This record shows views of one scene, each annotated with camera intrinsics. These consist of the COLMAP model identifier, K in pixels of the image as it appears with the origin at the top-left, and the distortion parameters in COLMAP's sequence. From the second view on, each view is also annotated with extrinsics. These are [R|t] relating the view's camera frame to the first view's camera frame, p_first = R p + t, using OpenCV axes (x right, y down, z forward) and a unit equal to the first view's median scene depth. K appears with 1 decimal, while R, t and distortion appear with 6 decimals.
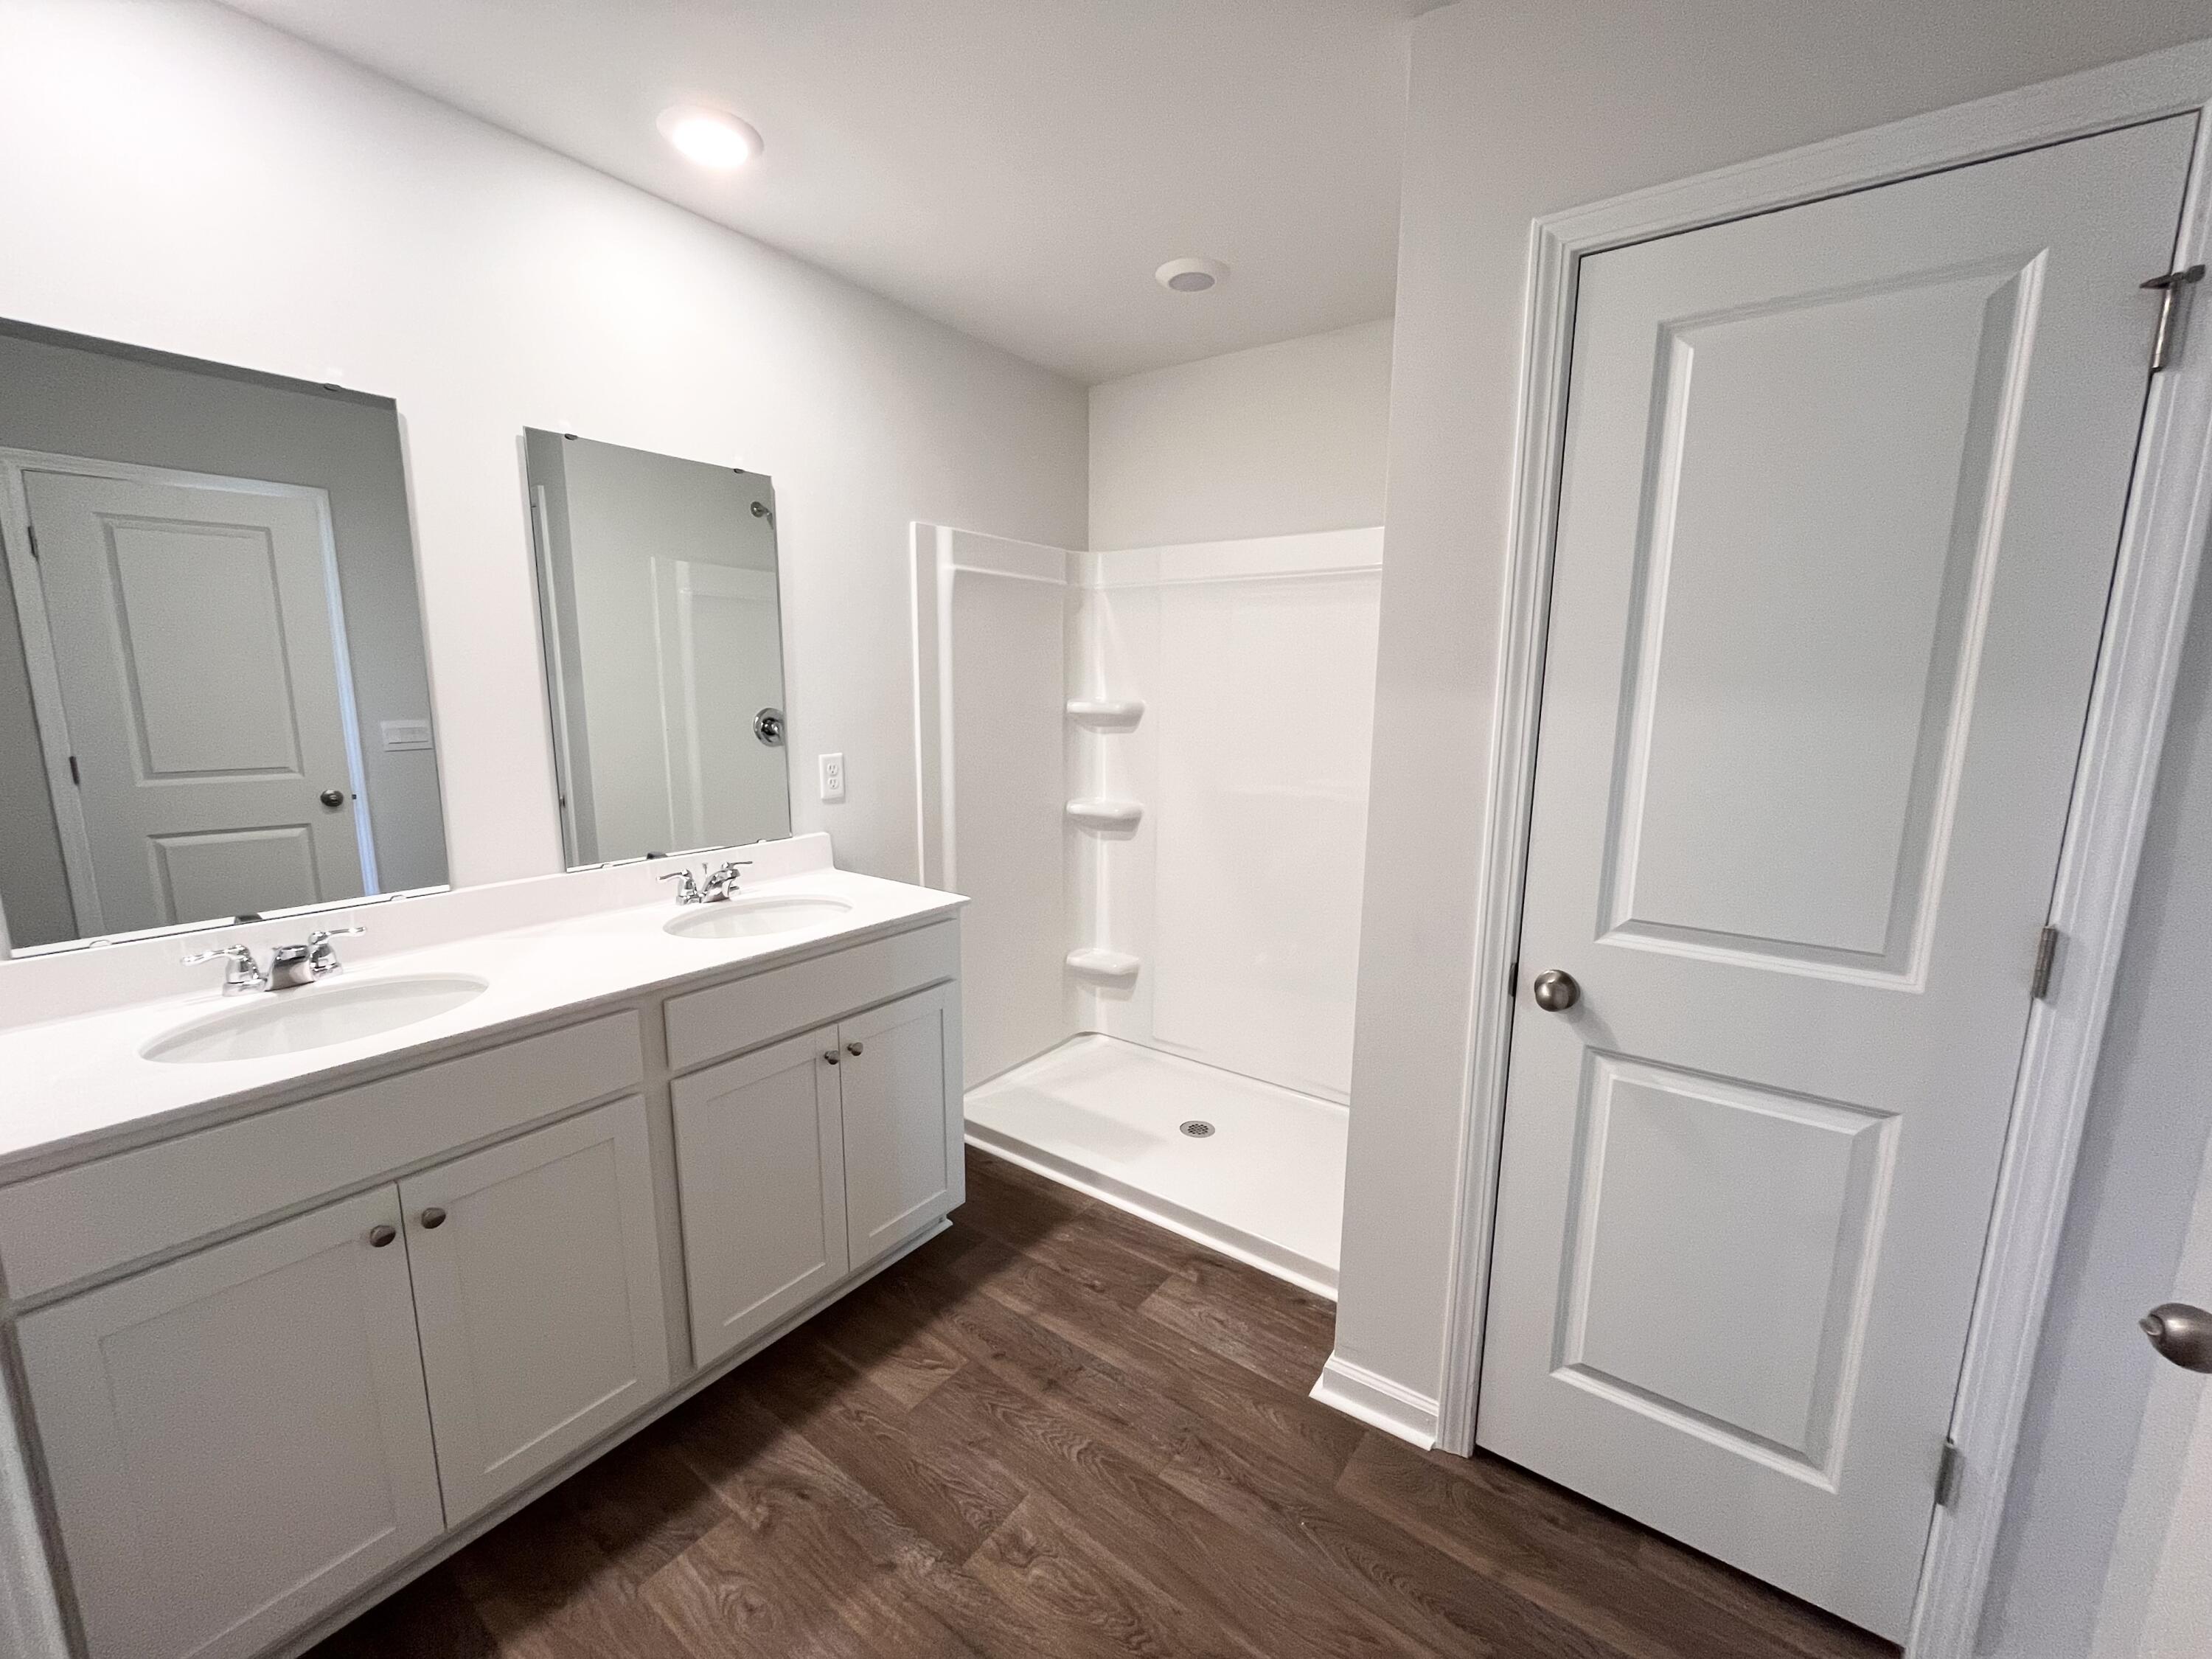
lens RADIAL K [[899.7, 0, 1096.7], [0, 899.7, 829.4], [0, 0, 1]] dist [0.002066, -0.000424]
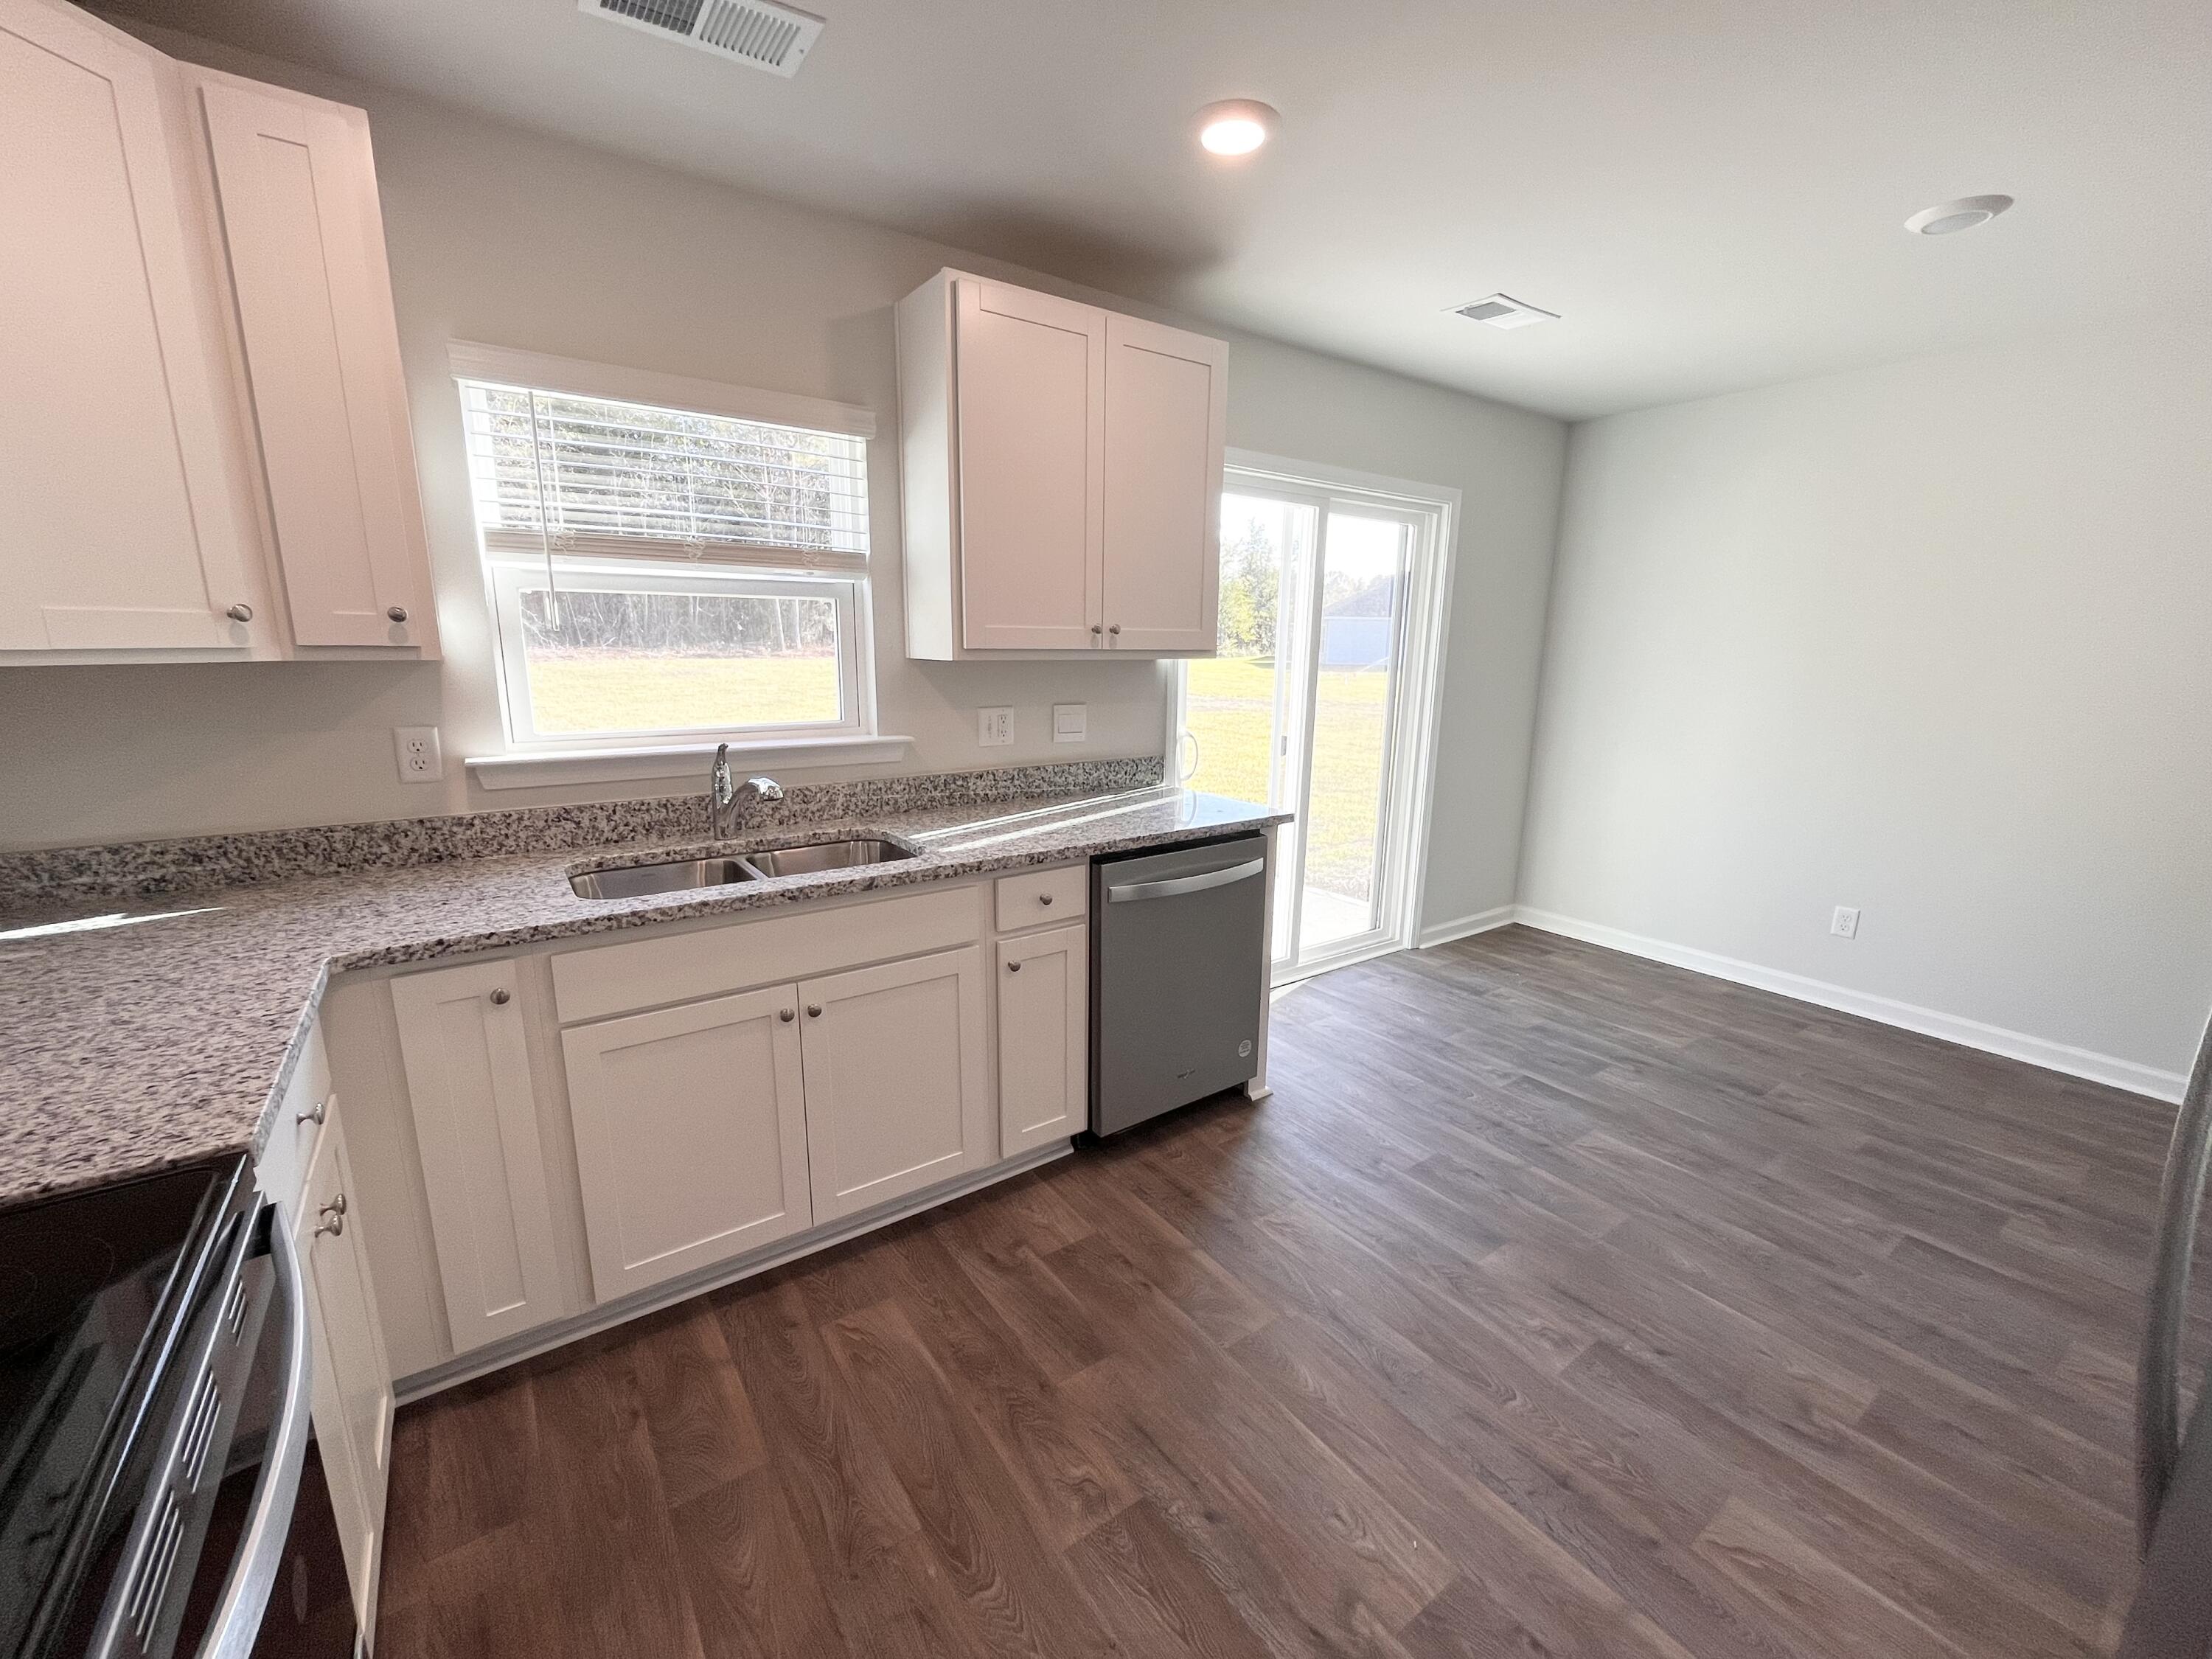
lens RADIAL K [[899.7, 0, 1105.7], [0, 899.7, 825.7], [0, 0, 1]] dist [0.002066, -0.000424]
pose [[-0.950786, -0.084714, 0.298042, -0.297462], [0.028863, 0.933502, 0.357409, -0.242282], [-0.308500, 0.348422, -0.885116, 1.404503]]
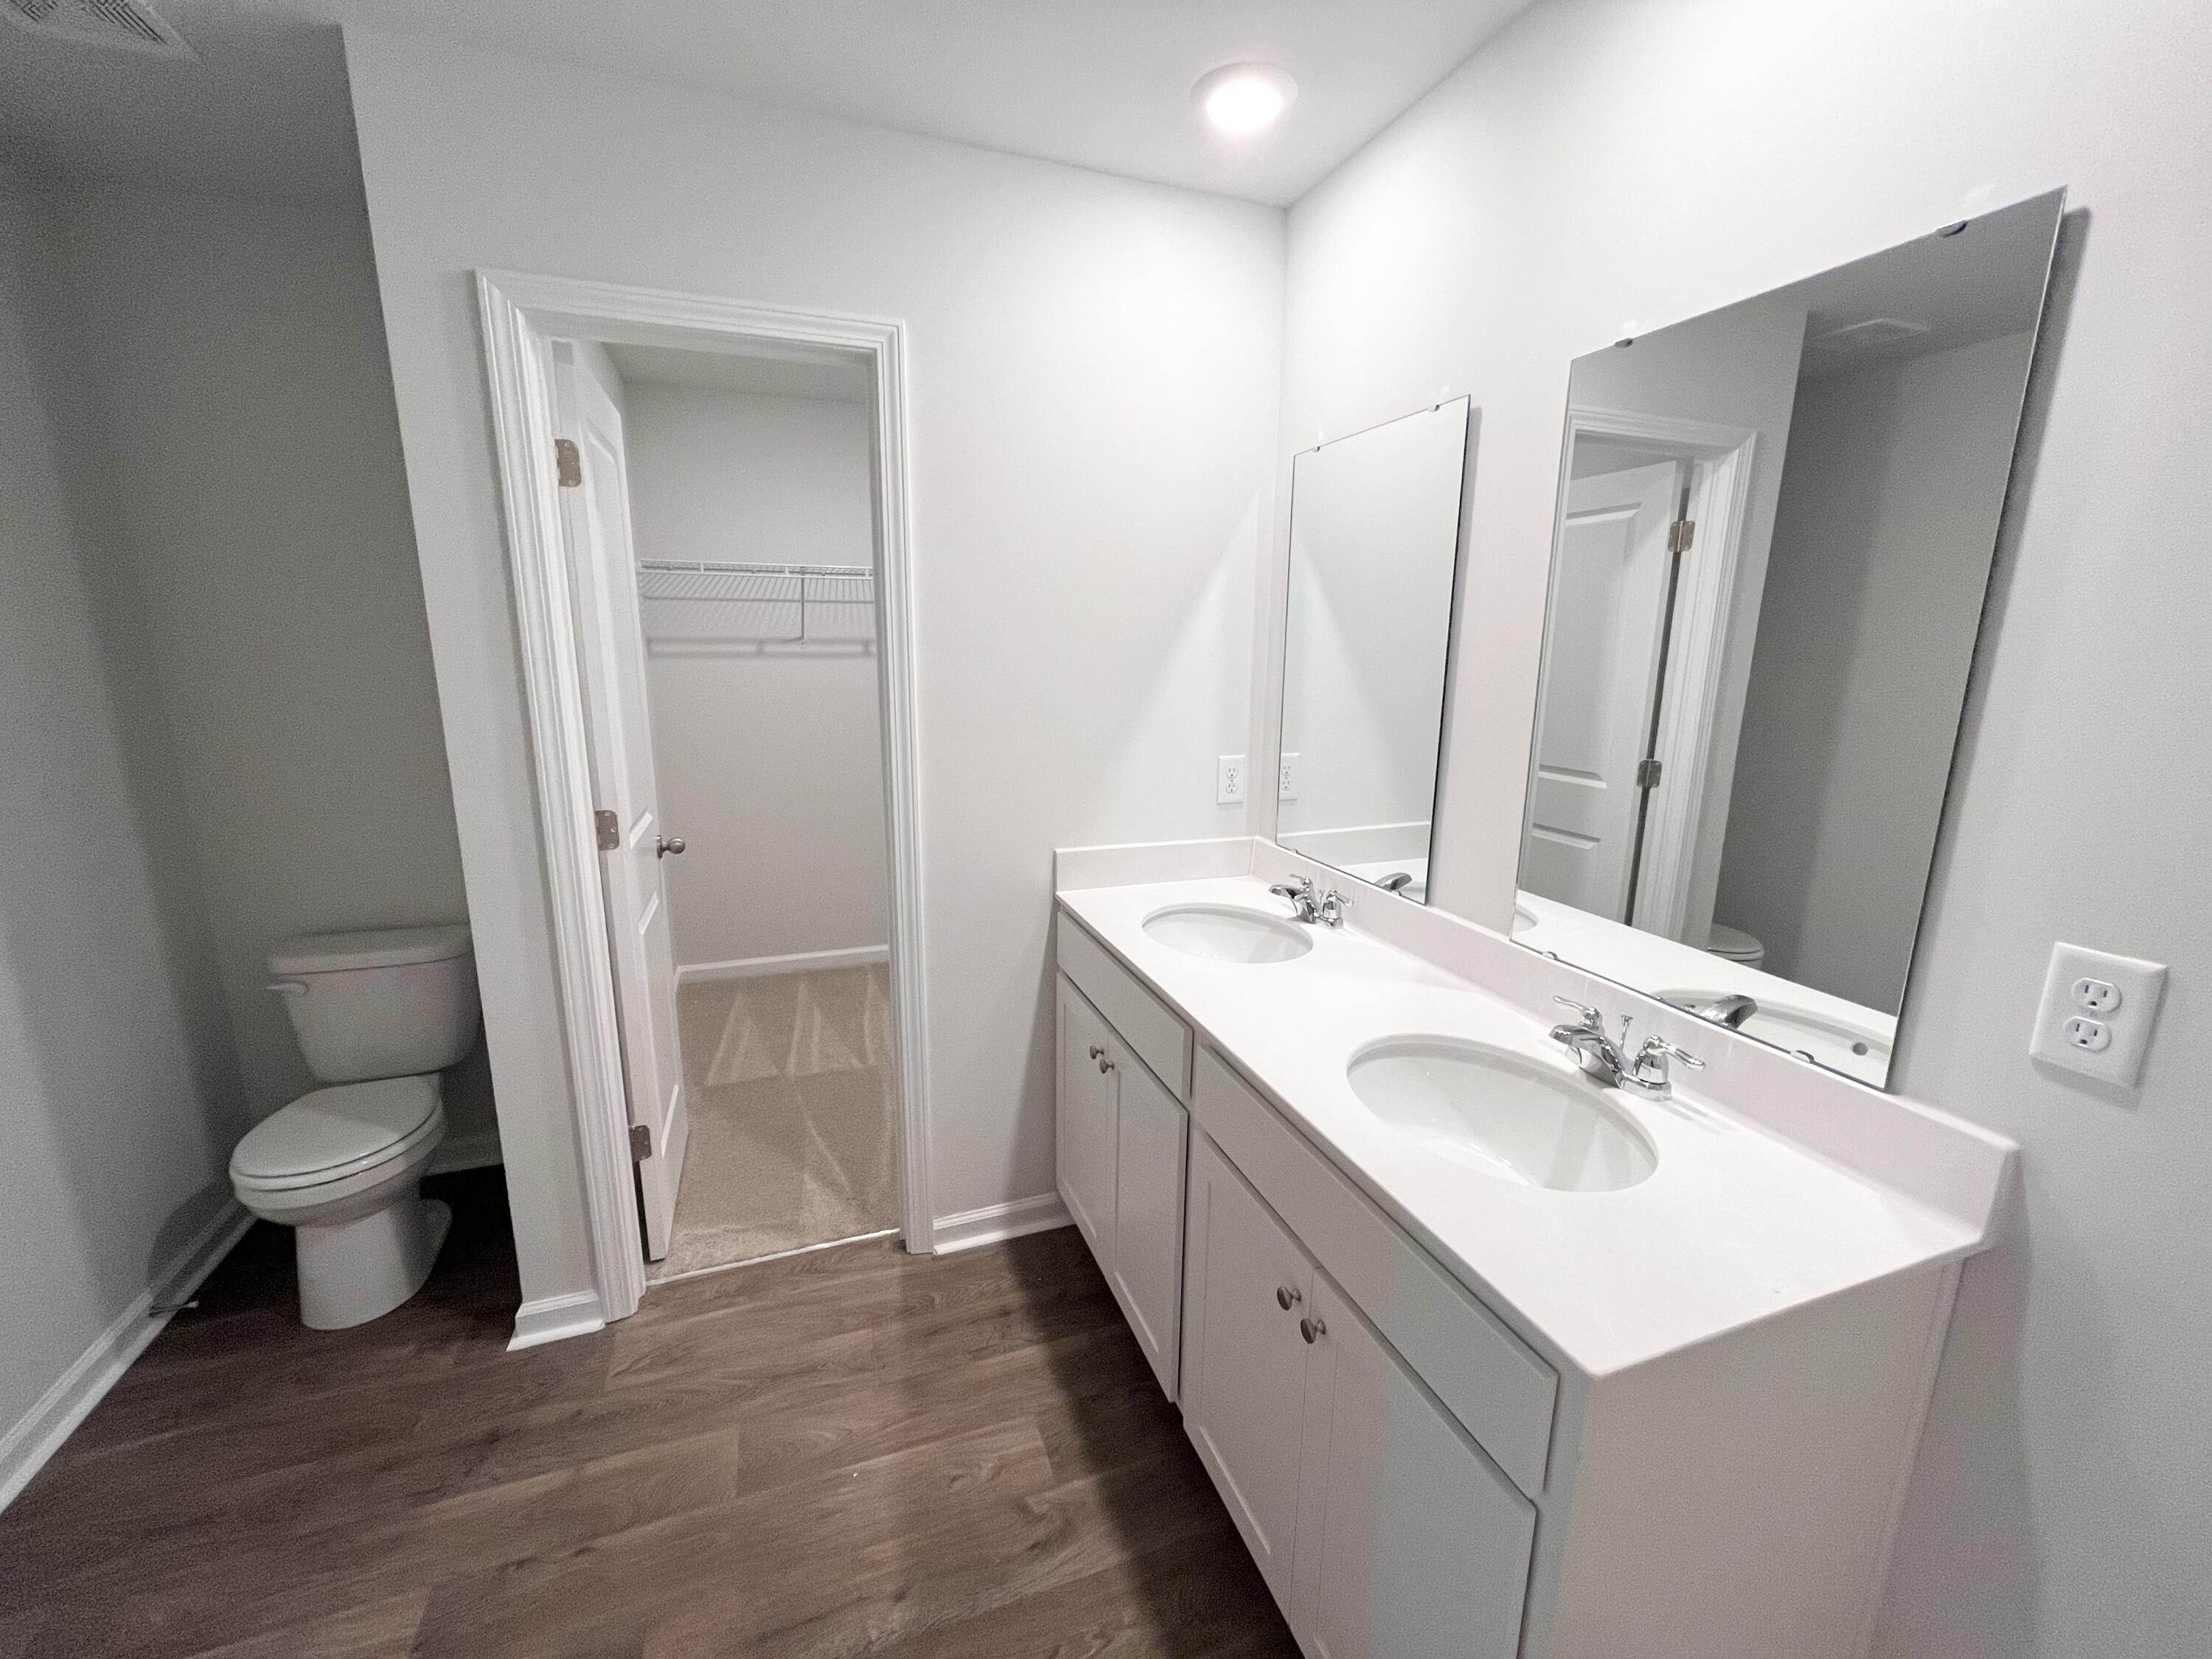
lens RADIAL K [[899.7, 0, 1108.1], [0, 899.7, 831.8], [0, 0, 1]] dist [0.002066, -0.000424]
pose [[-0.548394, 0.155467, -0.821641, 0.271549], [-0.156296, 0.946194, 0.283352, -0.236651], [0.821484, 0.283808, -0.494588, 1.205239]]
